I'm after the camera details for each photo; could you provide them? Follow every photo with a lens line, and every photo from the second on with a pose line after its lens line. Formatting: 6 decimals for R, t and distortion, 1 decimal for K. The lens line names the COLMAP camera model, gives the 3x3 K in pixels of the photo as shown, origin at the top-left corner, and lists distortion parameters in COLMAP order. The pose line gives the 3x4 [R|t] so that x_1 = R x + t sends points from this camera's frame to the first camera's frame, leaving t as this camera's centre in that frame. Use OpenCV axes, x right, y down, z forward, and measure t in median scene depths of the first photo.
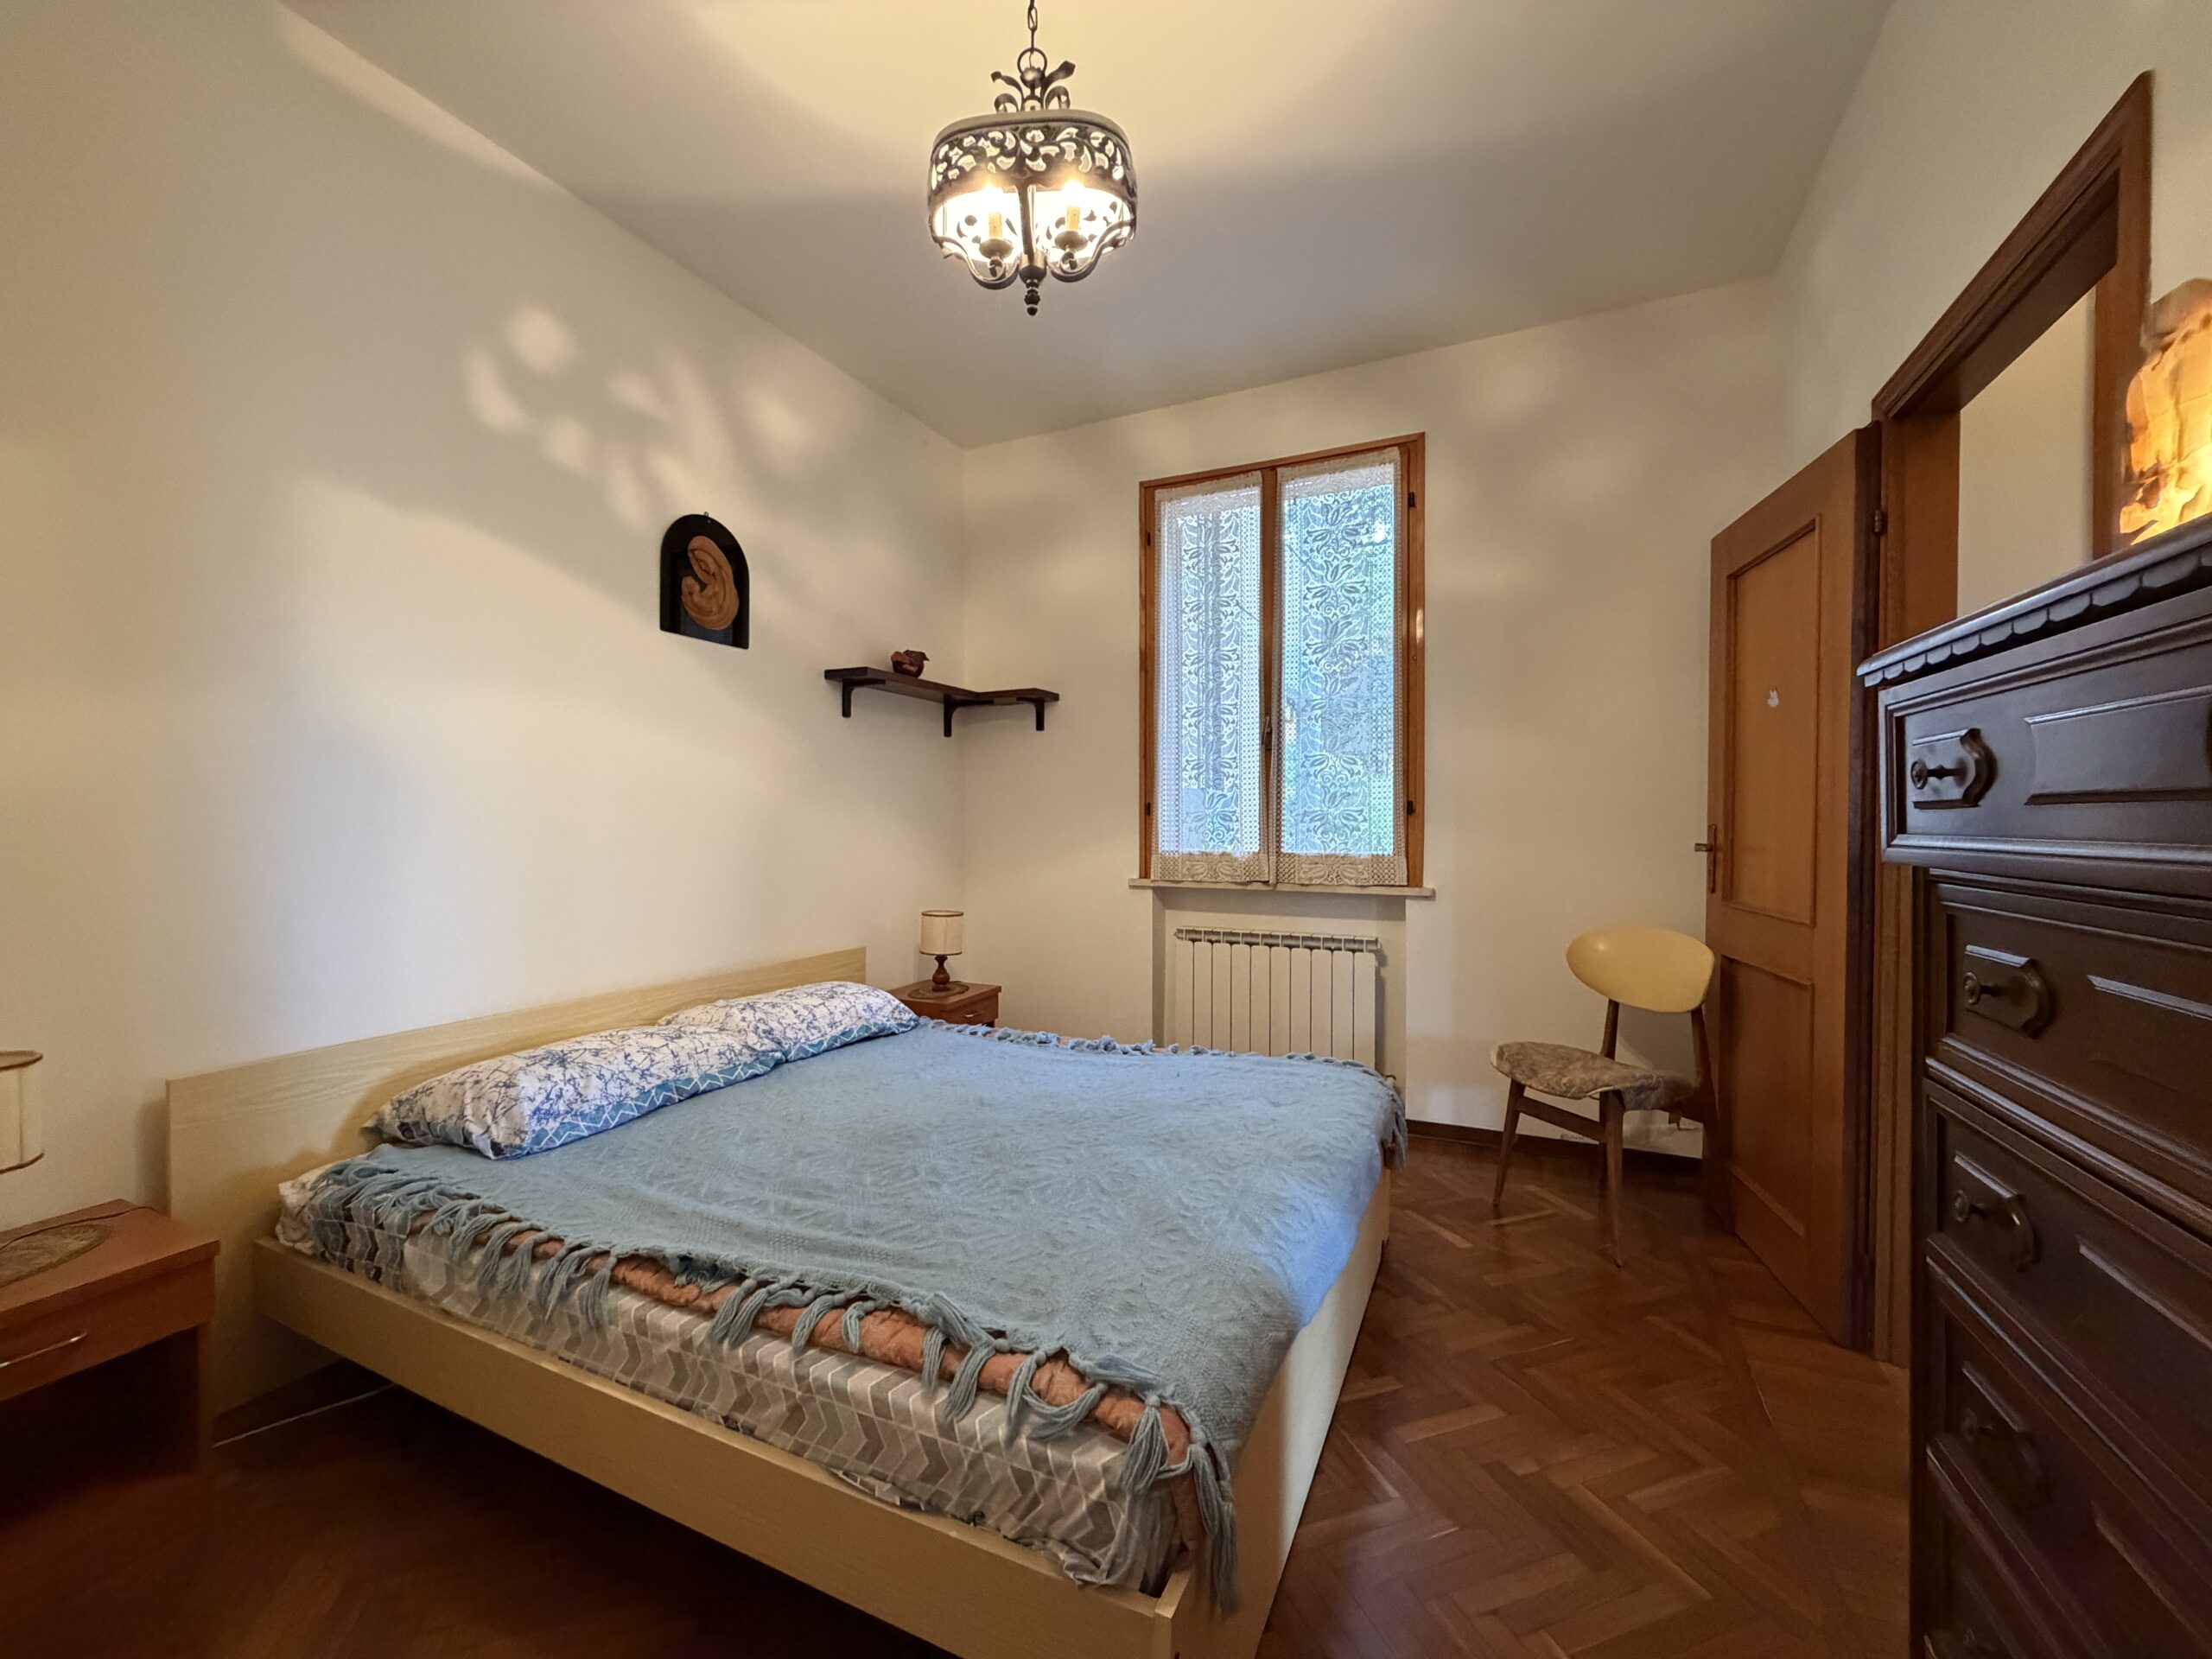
lens RADIAL K [[880.3, 0, 1098.1], [0, 880.3, 829.1], [0, 0, 1]] dist [0.000912, 0.000141]
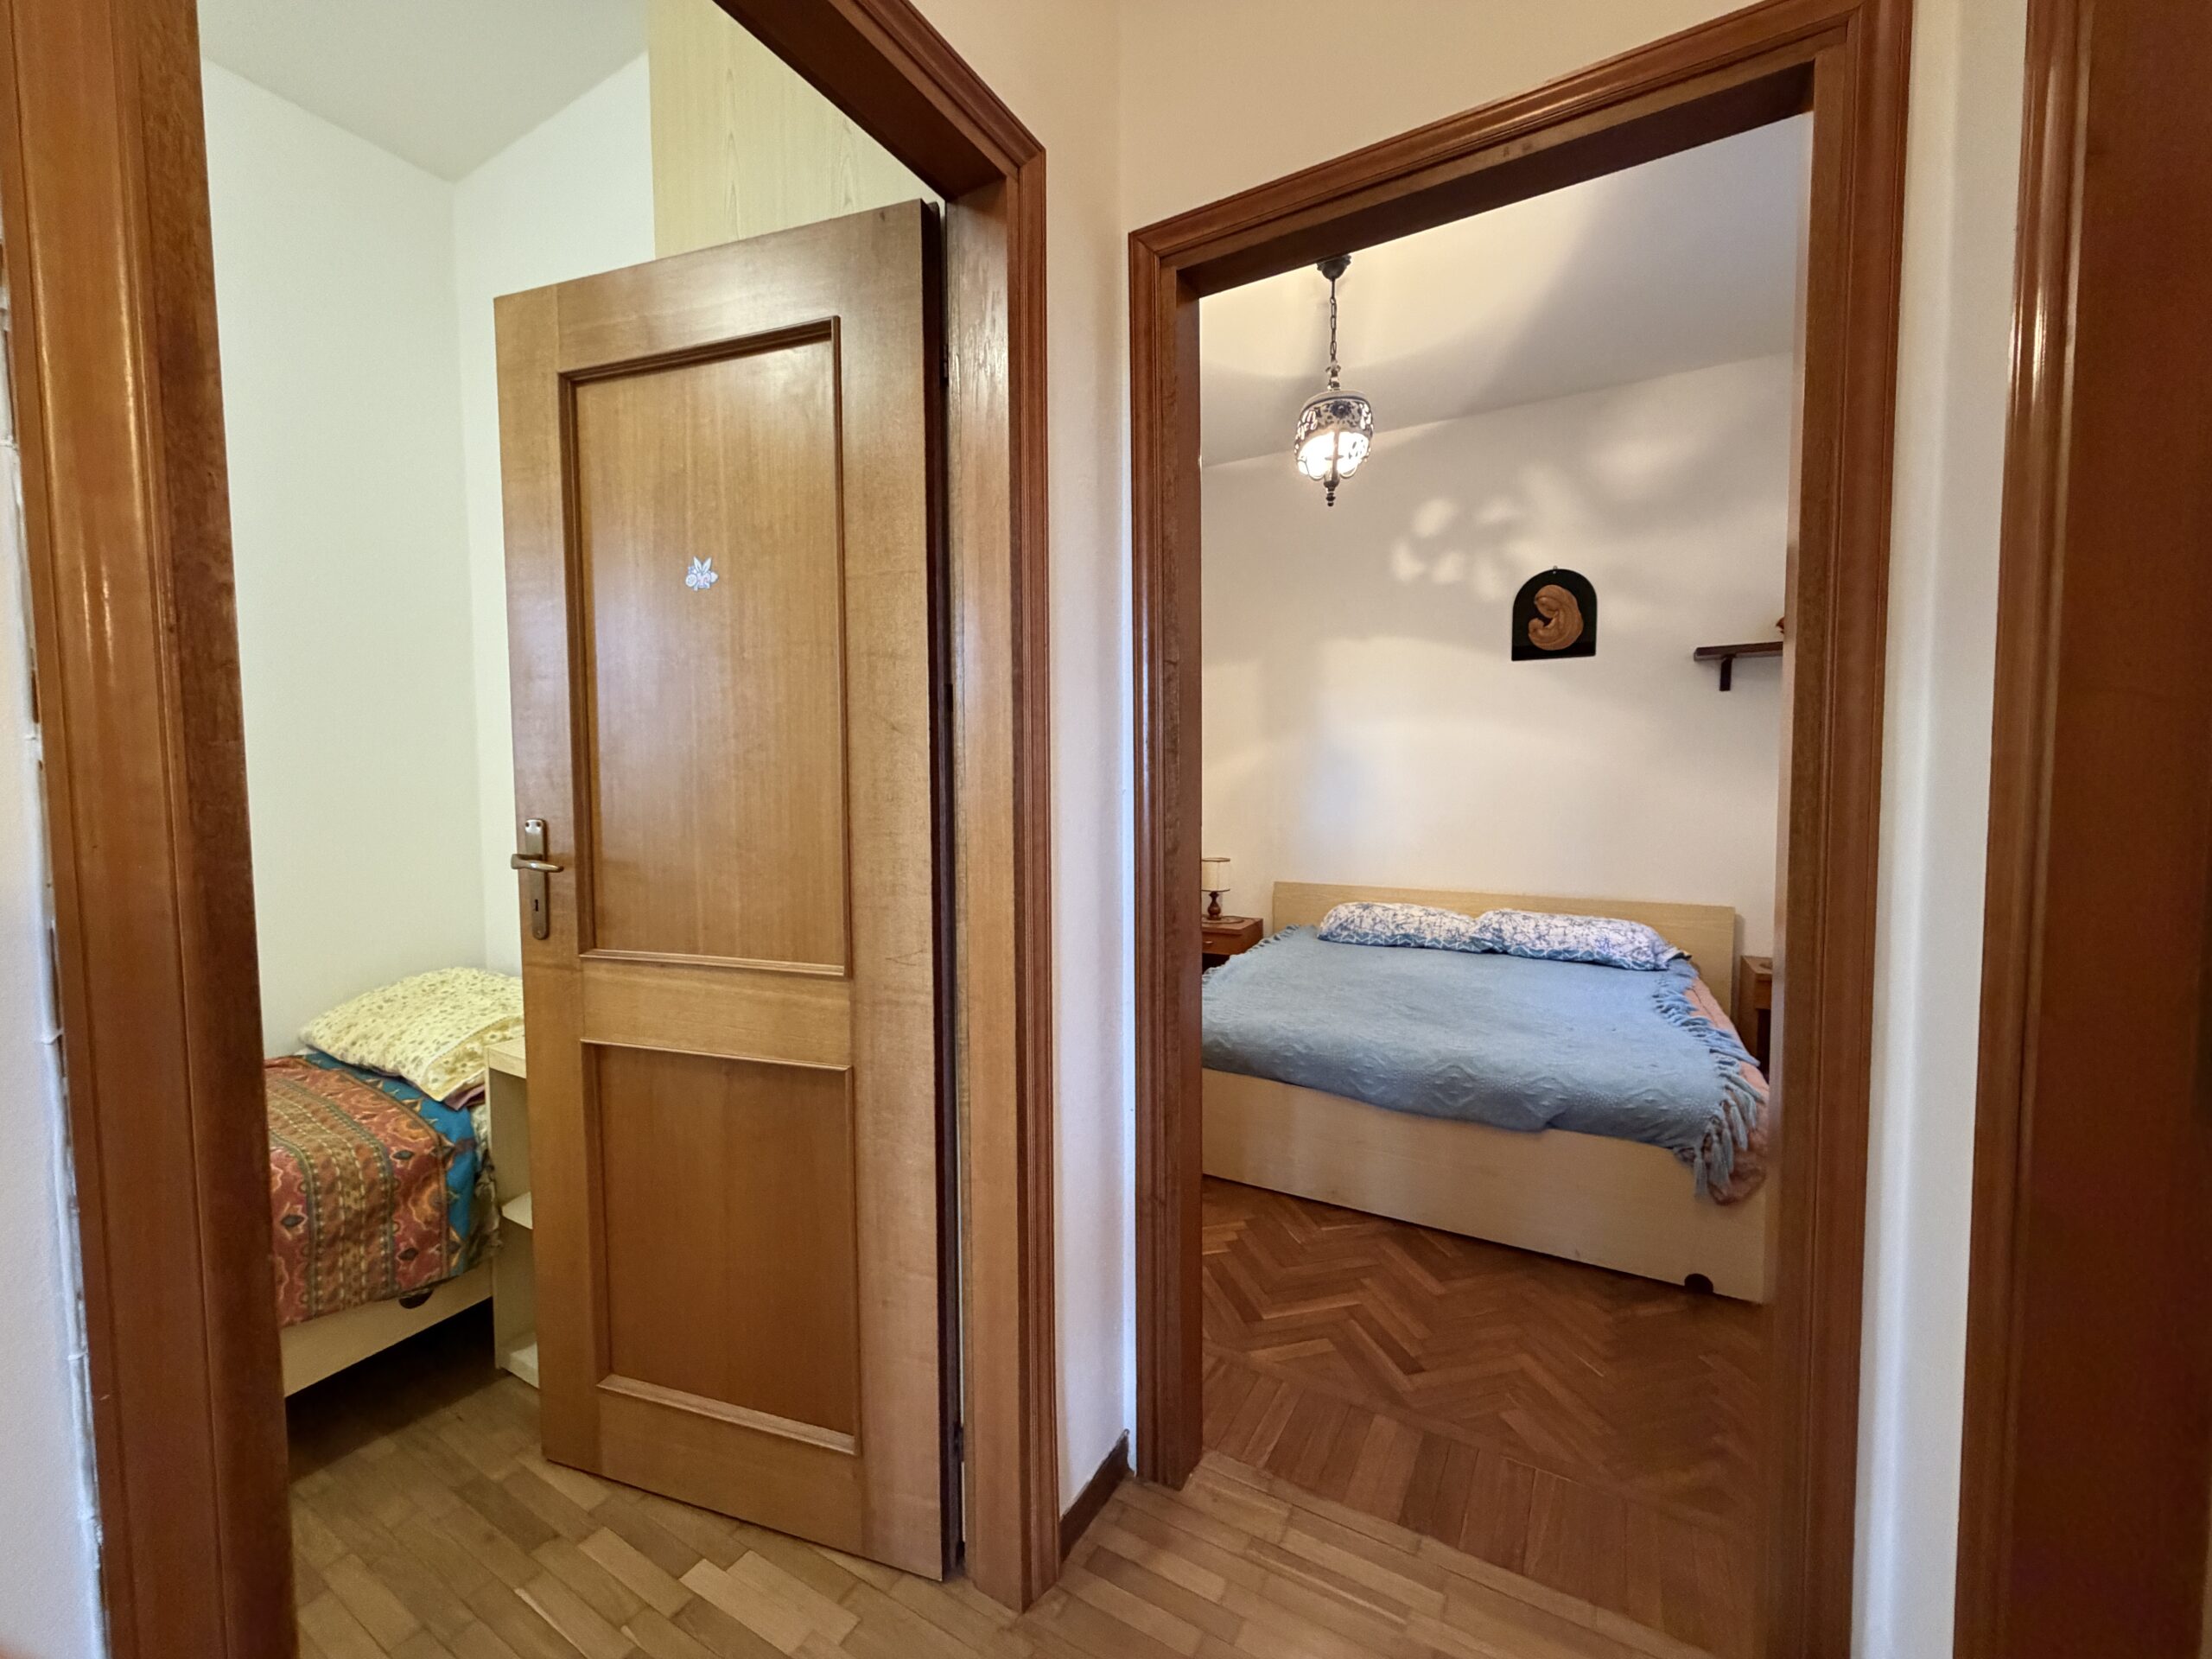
lens RADIAL K [[884.1, 0, 1100.9], [0, 884.1, 828.3], [0, 0, 1]] dist [0.000437, 0.000075]
pose [[-0.072754, 0.059944, -0.995547, 1.041550], [-0.003186, 0.998173, 0.060335, -0.027435], [0.997345, 0.007562, -0.072430, 0.391860]]
